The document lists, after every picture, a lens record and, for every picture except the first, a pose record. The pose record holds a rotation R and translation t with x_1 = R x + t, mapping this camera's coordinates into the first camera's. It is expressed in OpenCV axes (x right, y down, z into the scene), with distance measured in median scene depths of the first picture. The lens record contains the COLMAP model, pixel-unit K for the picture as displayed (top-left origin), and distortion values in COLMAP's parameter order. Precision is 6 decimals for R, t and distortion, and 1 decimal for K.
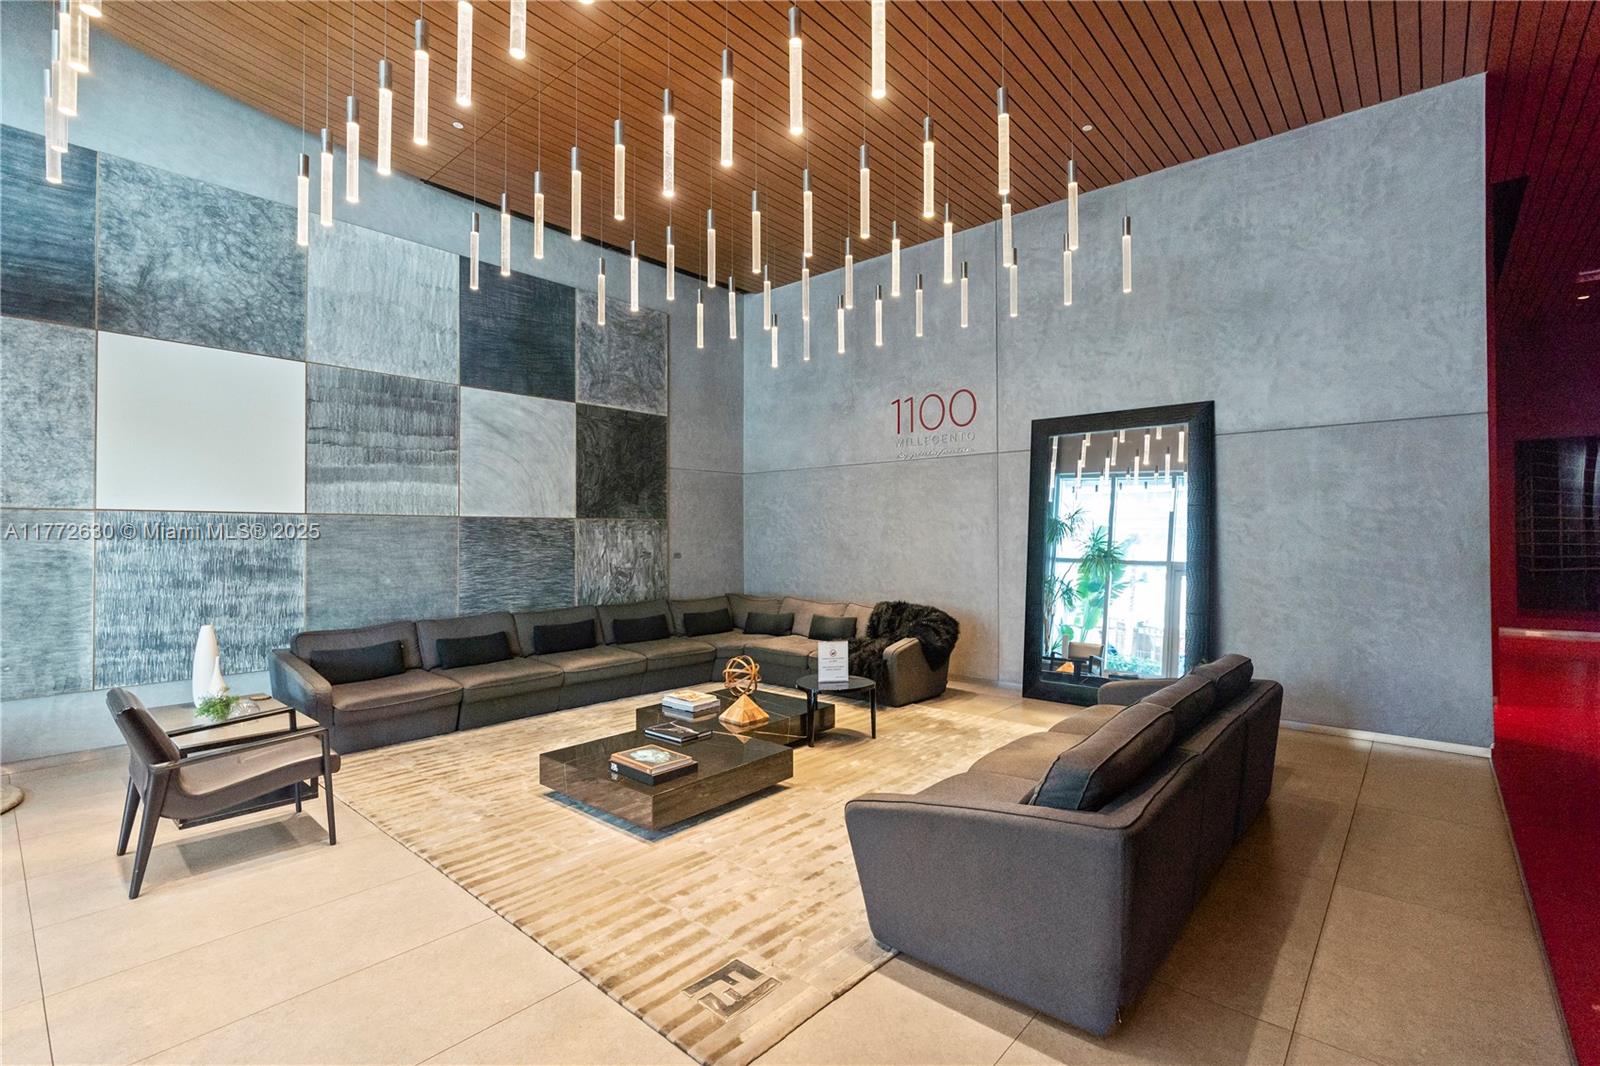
lens RADIAL K [[734.0, 0, 791.8], [0, 734.0, 527.9], [0, 0, 1]] dist [-0.001922, 0.003339]
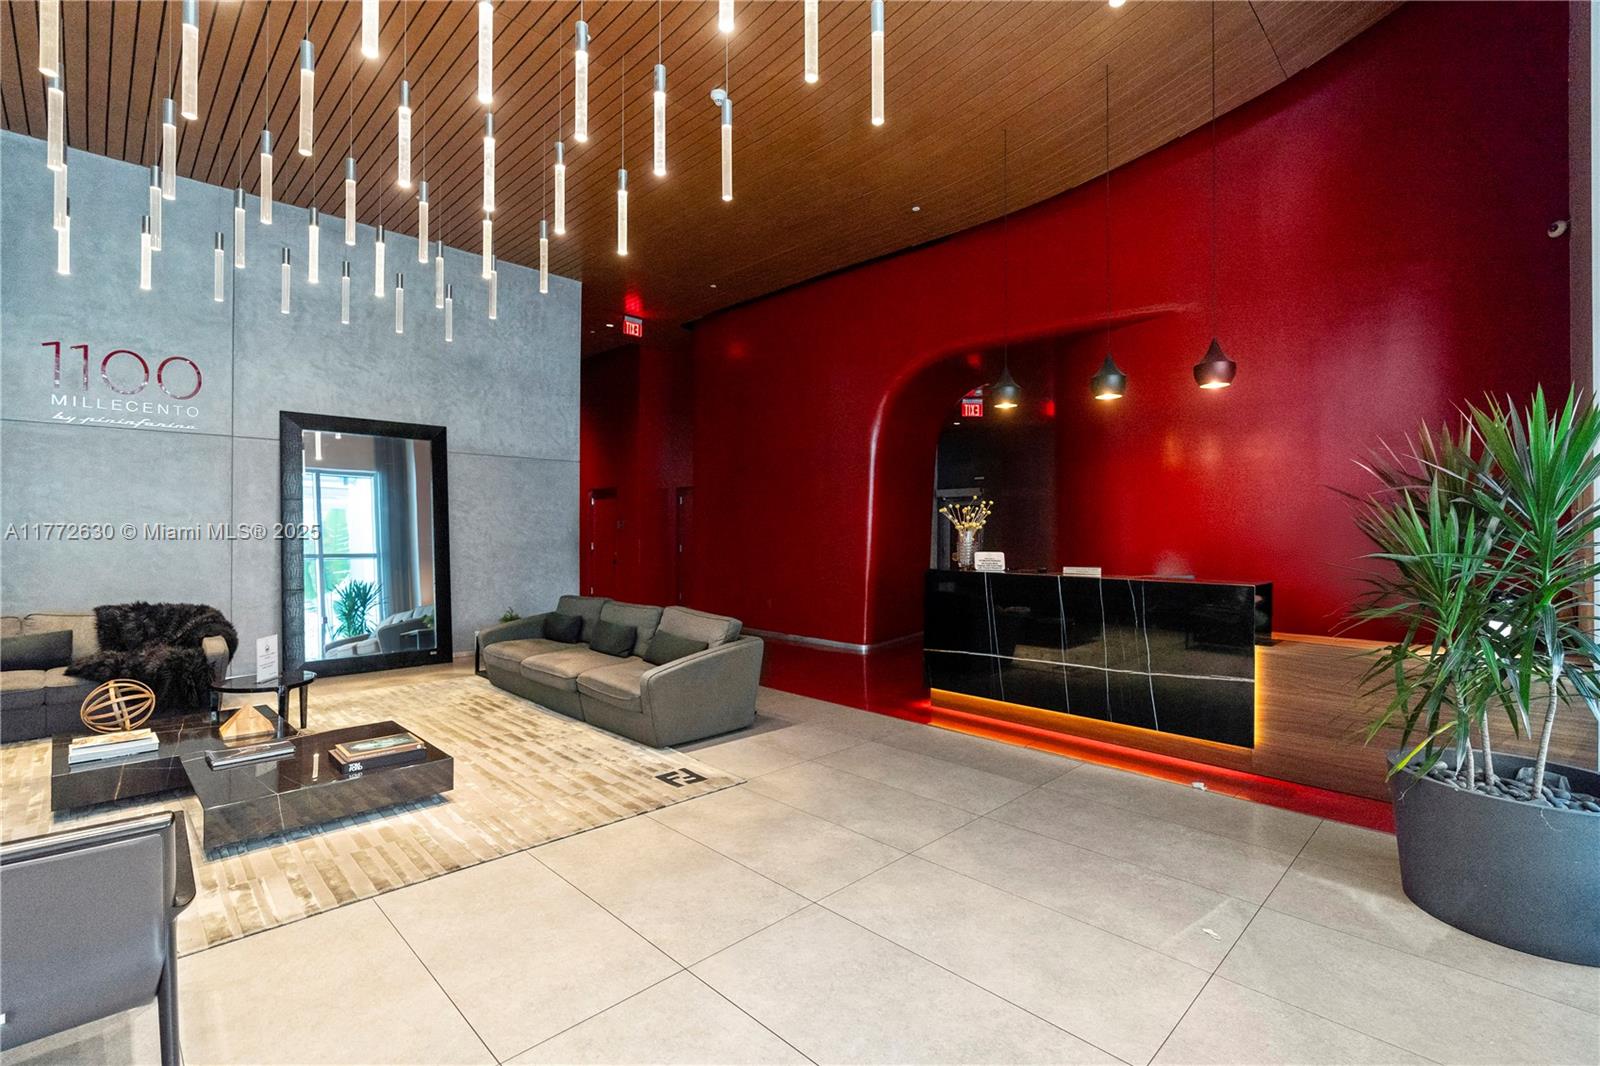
lens RADIAL K [[734.0, 0, 791.0], [0, 734.0, 534.0], [0, 0, 1]] dist [-0.001922, 0.003339]
pose [[0.078599, -0.000193, 0.996906, -0.721105], [-0.012518, 0.999921, 0.001180, 0.016161], [-0.996828, -0.012572, 0.078591, 0.243602]]
